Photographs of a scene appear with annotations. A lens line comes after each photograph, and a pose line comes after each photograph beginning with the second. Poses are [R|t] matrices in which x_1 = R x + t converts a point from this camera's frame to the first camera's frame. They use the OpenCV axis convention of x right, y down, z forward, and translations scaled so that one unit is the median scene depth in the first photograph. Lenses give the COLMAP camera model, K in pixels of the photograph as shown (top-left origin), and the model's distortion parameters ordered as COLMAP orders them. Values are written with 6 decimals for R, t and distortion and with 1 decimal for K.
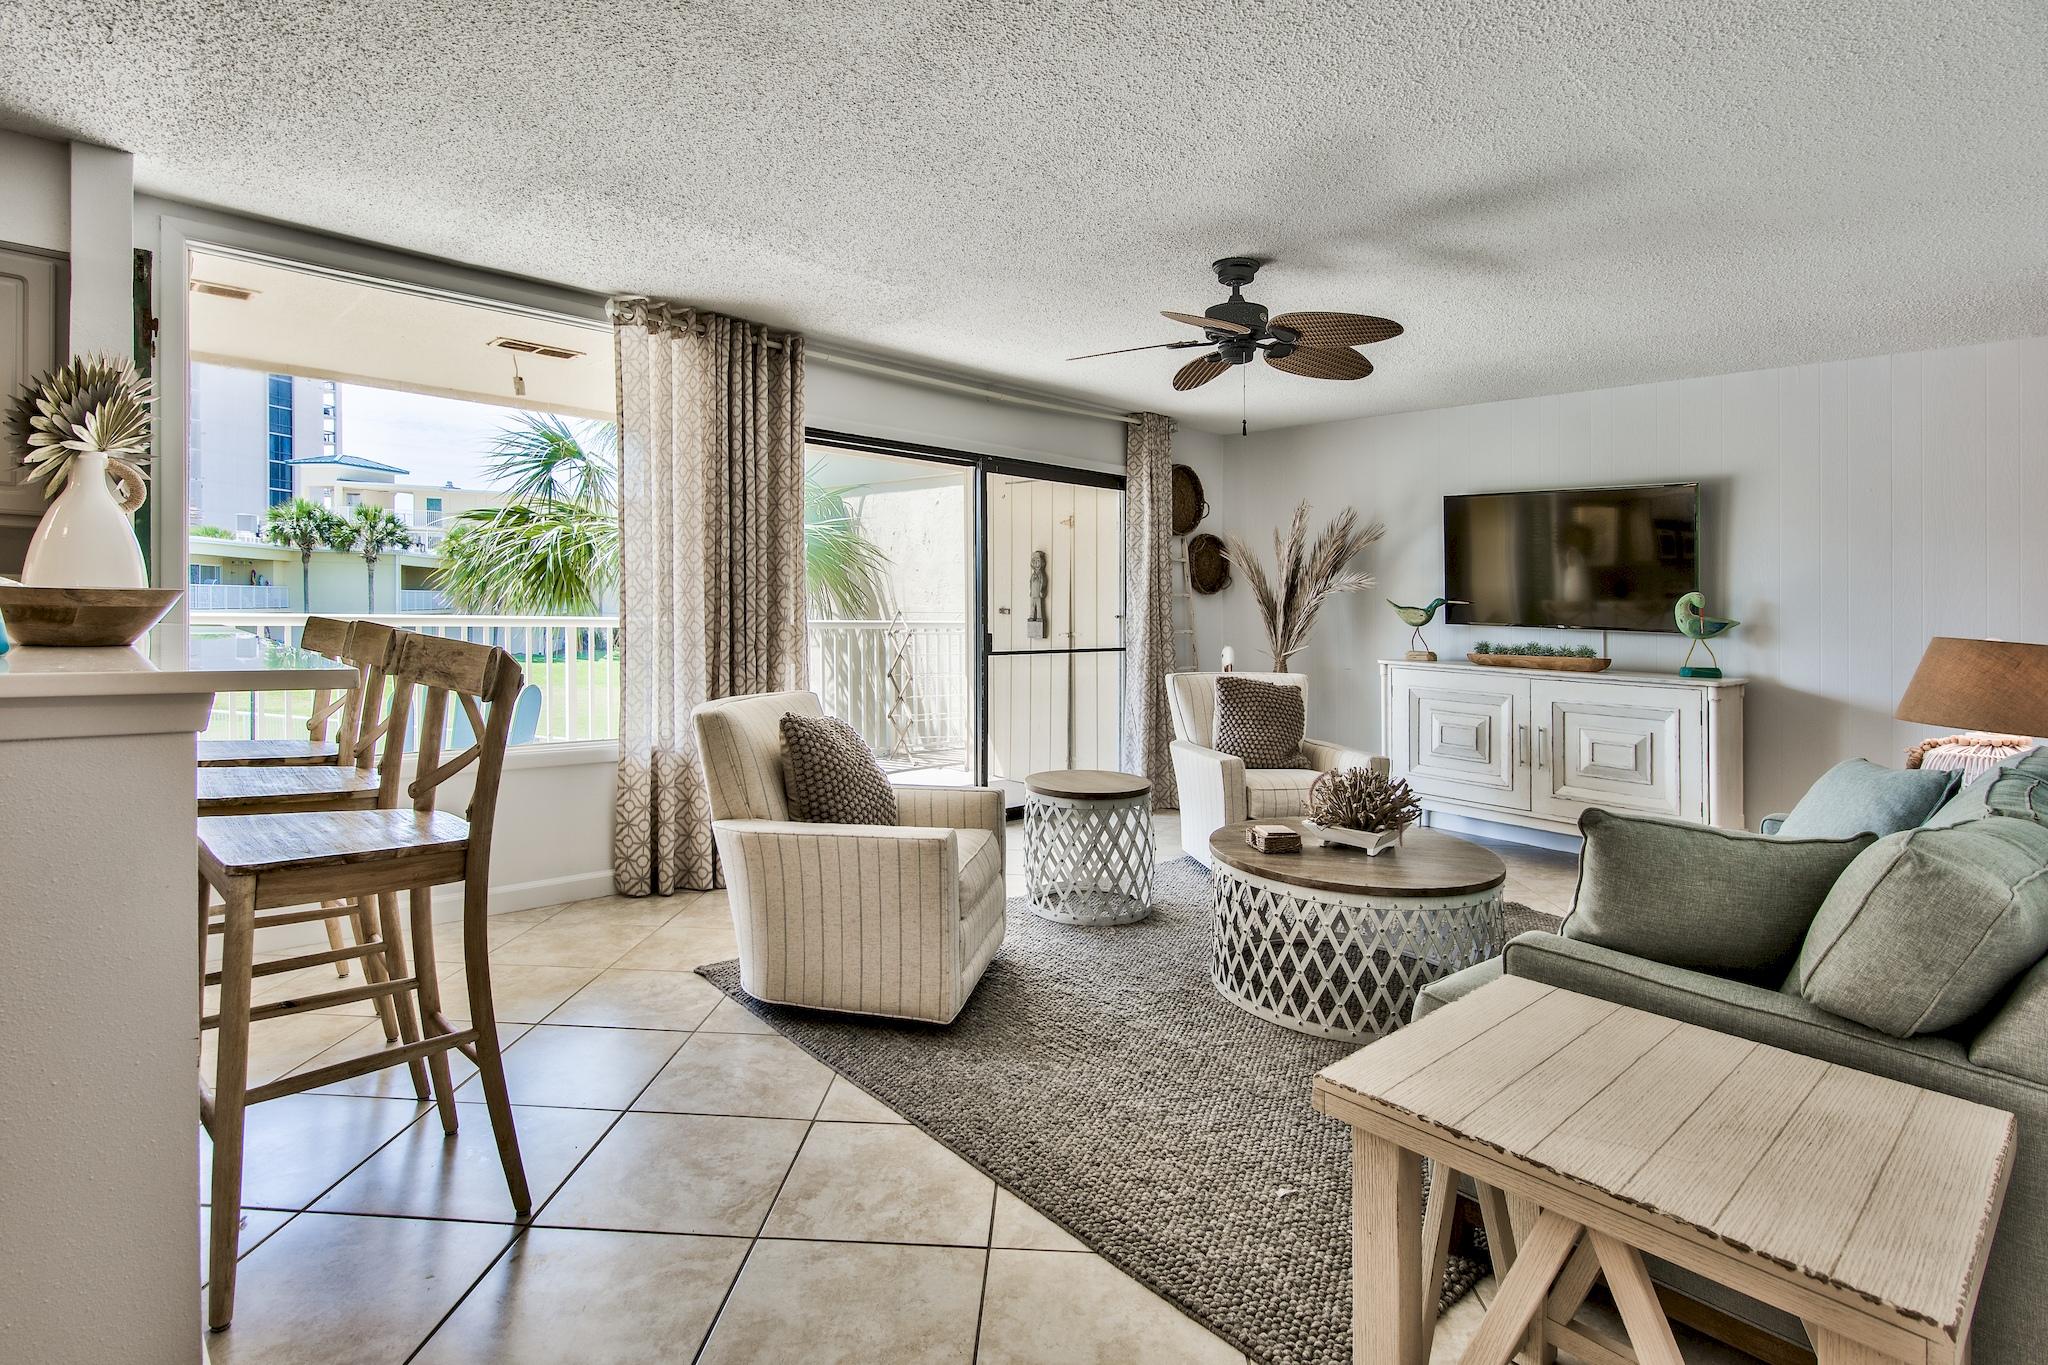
lens RADIAL K [[1022.4, 0, 1033.4], [0, 1022.4, 564.2], [0, 0, 1]] dist [-0.006628, 0.000396]
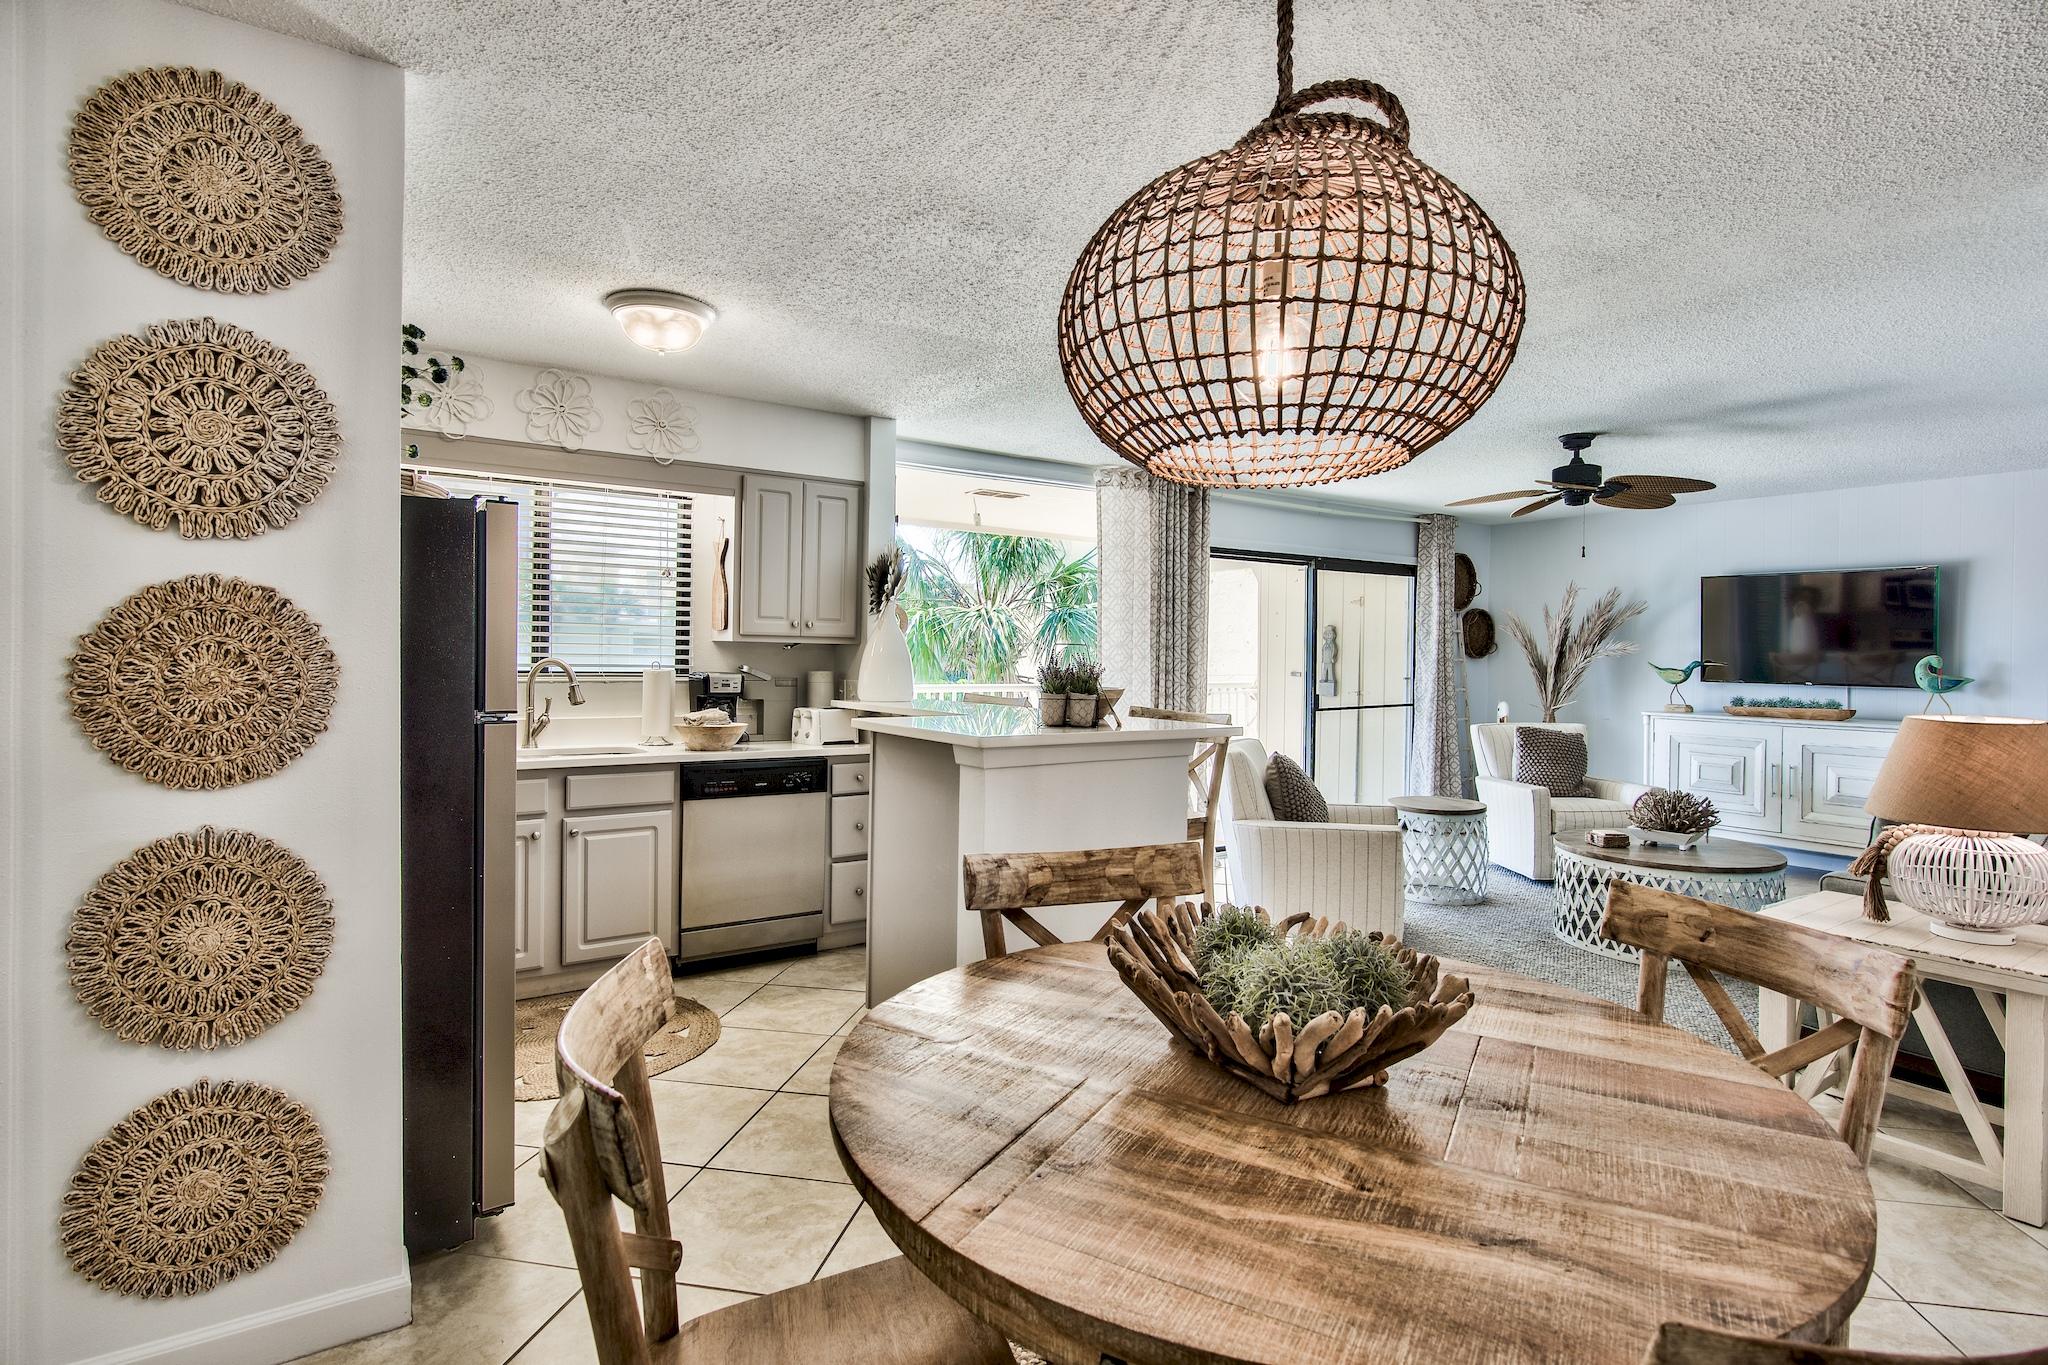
lens RADIAL K [[1022.4, 0, 1011.0], [0, 1022.4, 664.1], [0, 0, 1]] dist [-0.006628, 0.000396]
pose [[0.988190, -0.015908, -0.152403, -0.285986], [0.023084, 0.998701, 0.045431, -0.047331], [0.151483, -0.048412, 0.987274, -0.412136]]
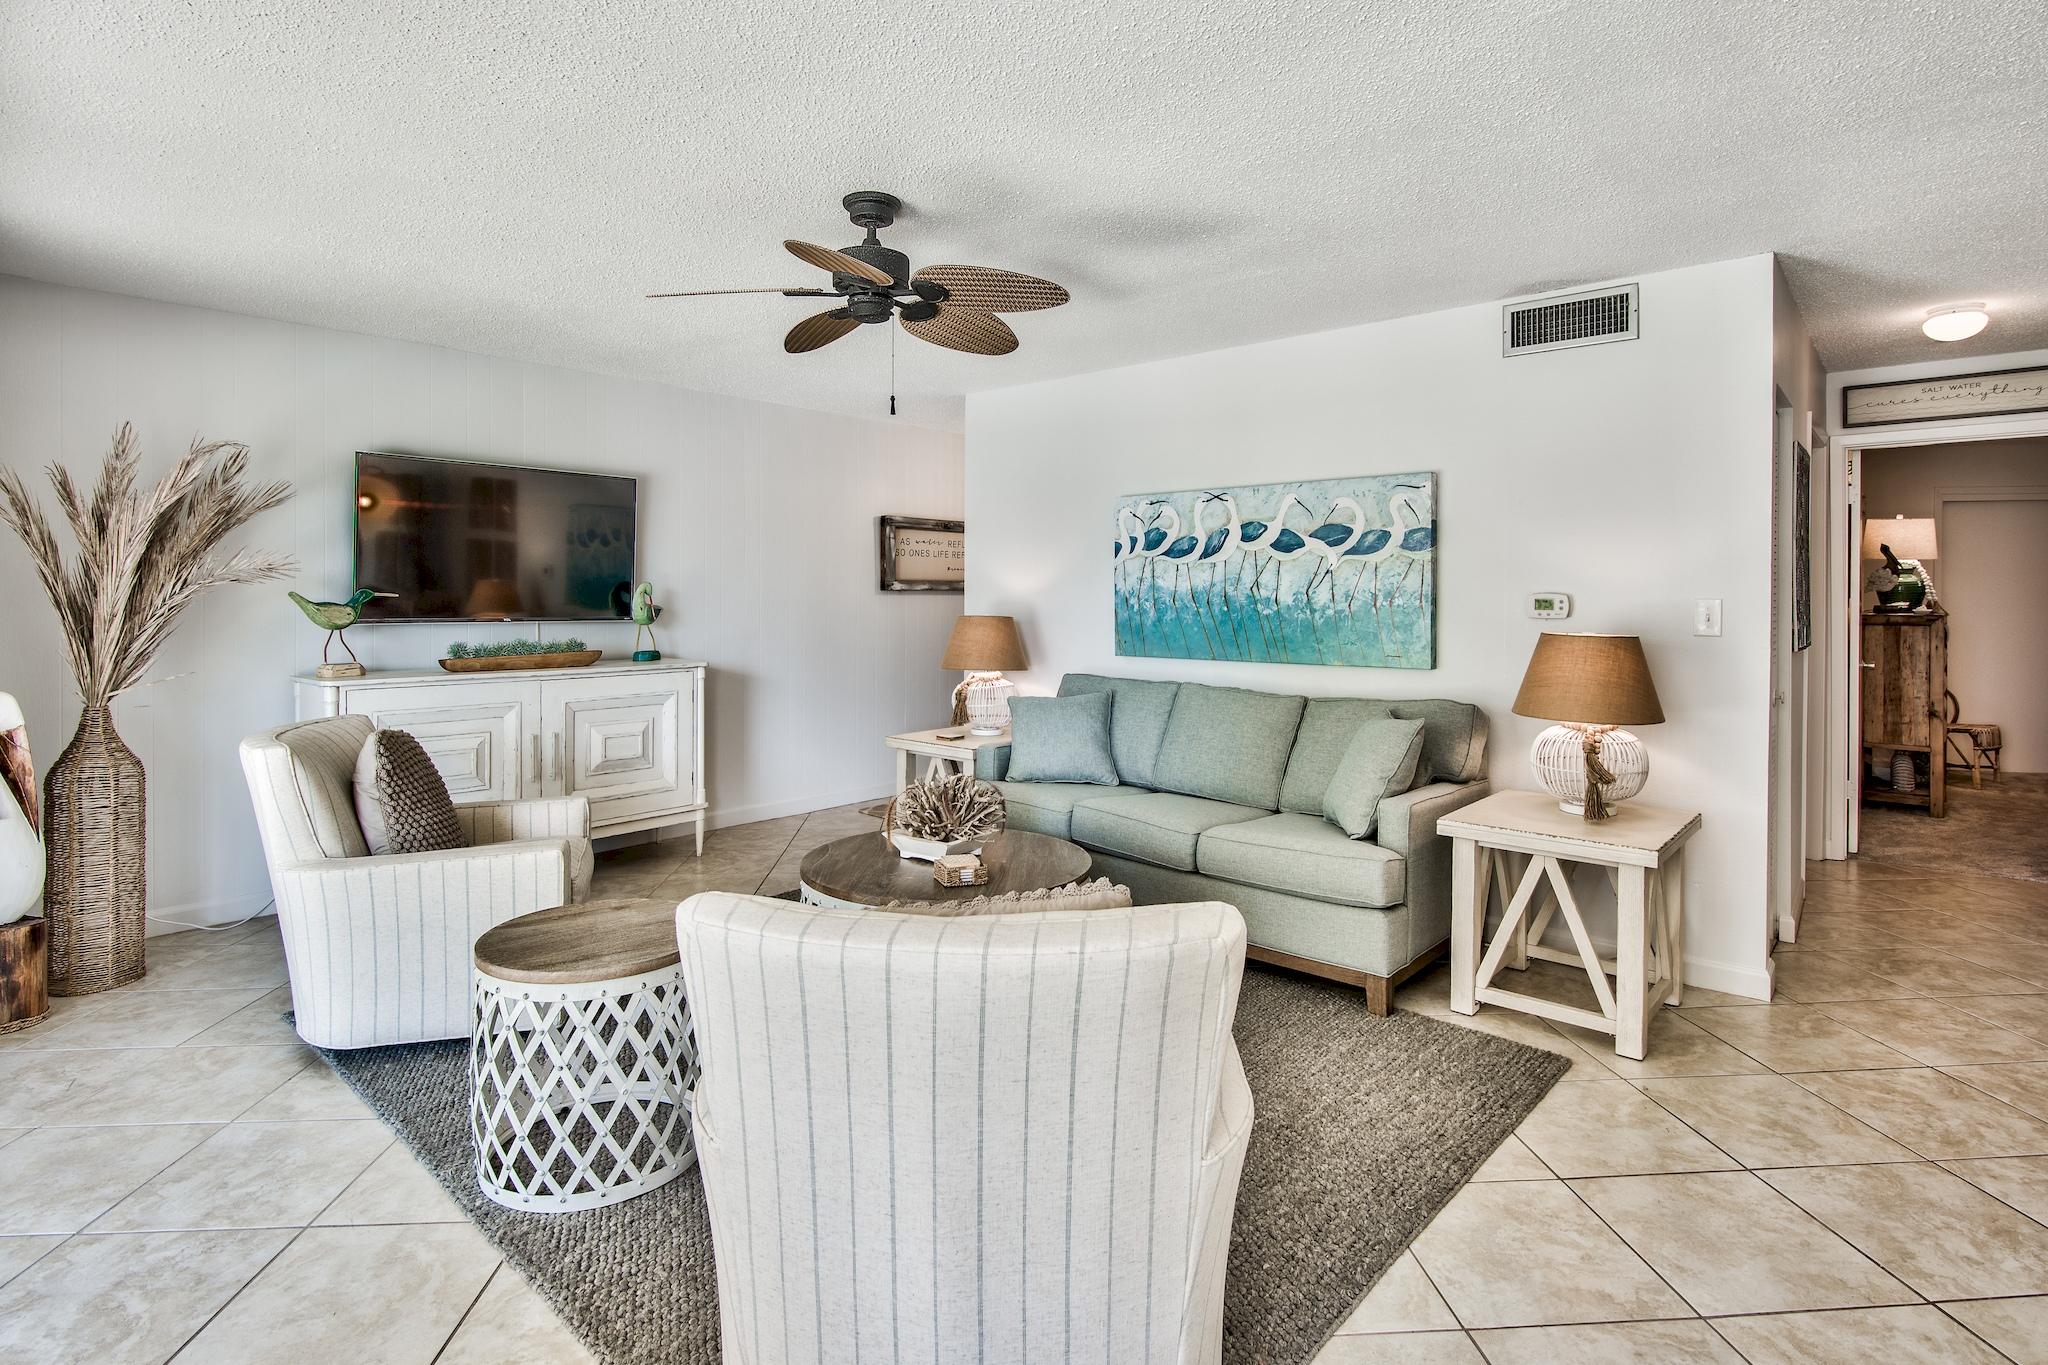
lens RADIAL K [[1022.4, 0, 1027.4], [0, 1022.4, 583.7], [0, 0, 1]] dist [-0.006628, 0.000396]
pose [[-0.089642, -0.018129, 0.995809, -0.489946], [-0.043916, 0.998934, 0.014233, -0.003693], [-0.995005, -0.042456, -0.090343, 0.743850]]
